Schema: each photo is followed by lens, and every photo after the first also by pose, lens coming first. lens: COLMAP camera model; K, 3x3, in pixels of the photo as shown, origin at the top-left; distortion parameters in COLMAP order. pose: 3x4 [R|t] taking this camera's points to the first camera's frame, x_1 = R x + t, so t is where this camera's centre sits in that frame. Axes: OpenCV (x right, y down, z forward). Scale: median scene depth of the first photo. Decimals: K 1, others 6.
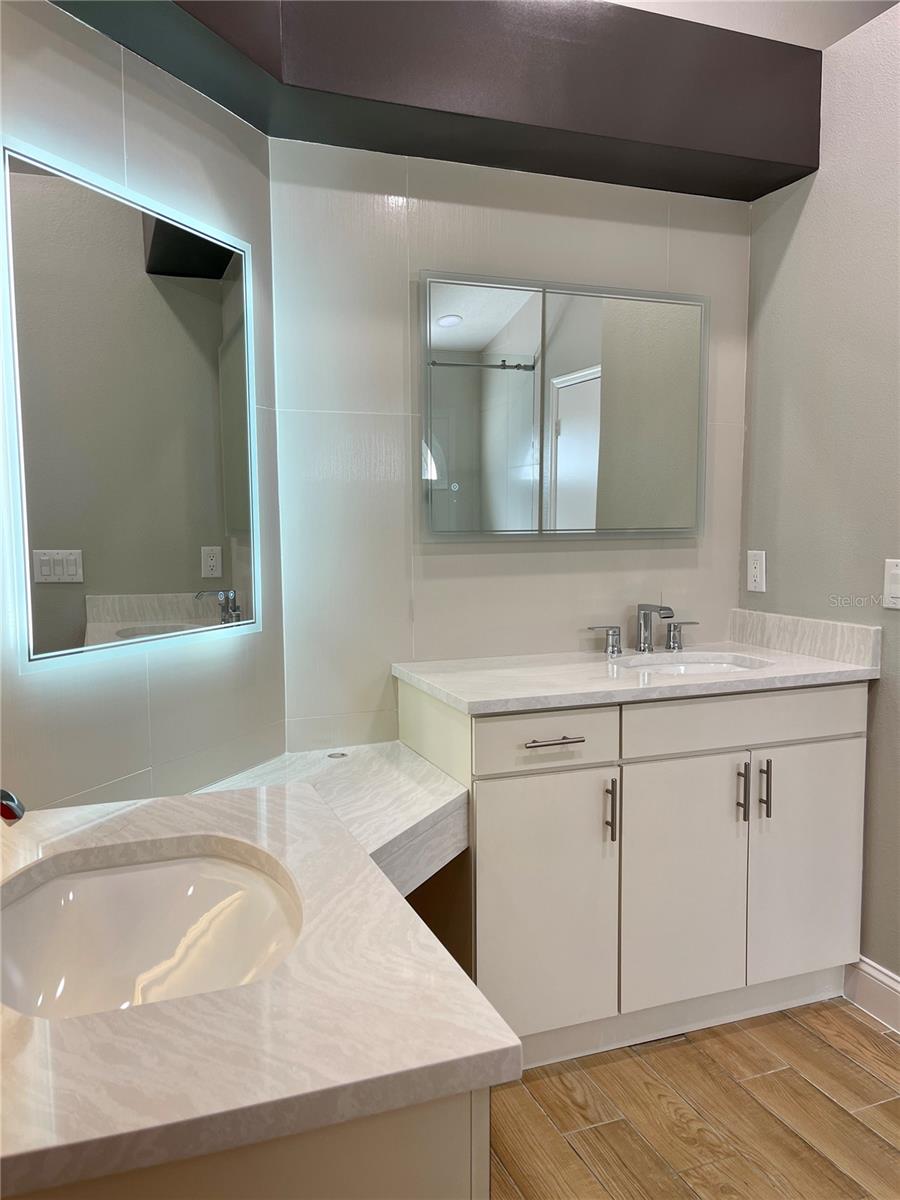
lens RADIAL K [[914.9, 0, 449.1], [0, 914.9, 599.9], [0, 0, 1]] dist [0.065853, -0.062086]
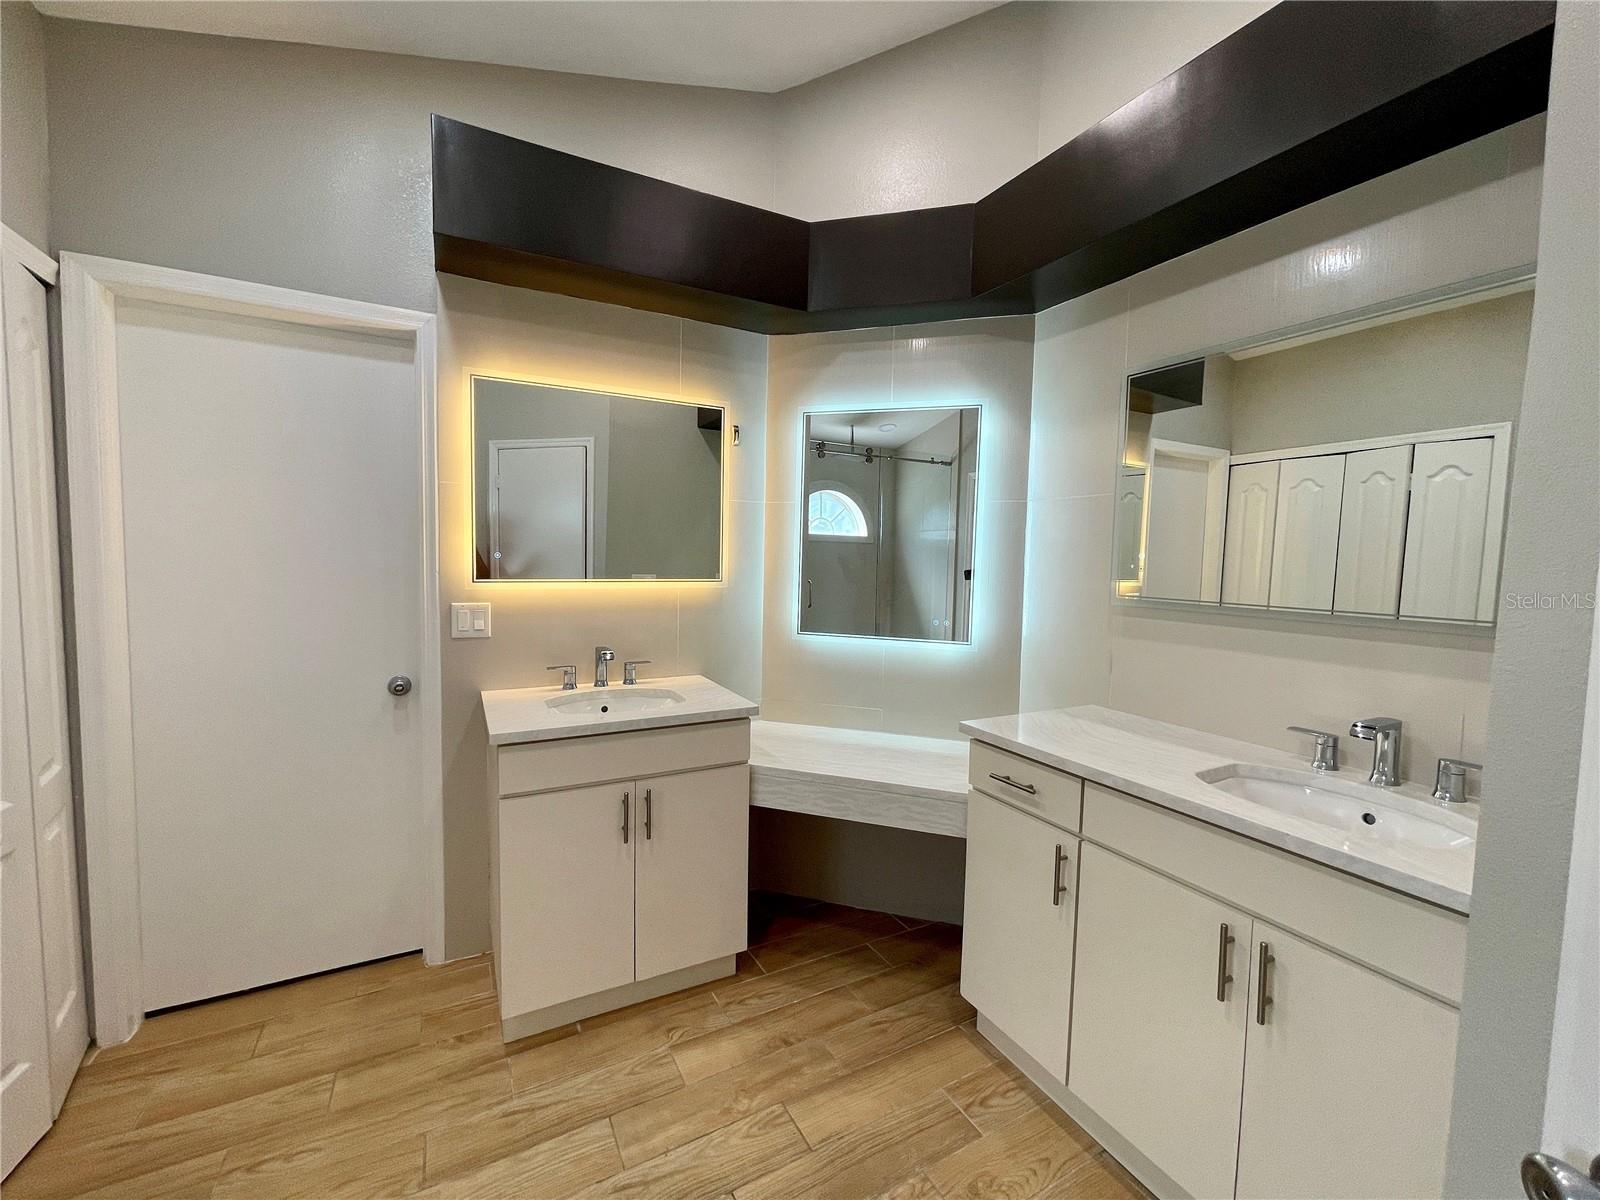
lens RADIAL K [[642.7, 0, 802.7], [0, 642.7, 600.1], [0, 0, 1]] dist [-0.001806, 0.000283]
pose [[0.132602, 0.073432, -0.988445, 0.815121], [-0.111630, 0.992013, 0.058722, -0.083176], [0.984863, 0.102553, 0.139740, 0.588319]]
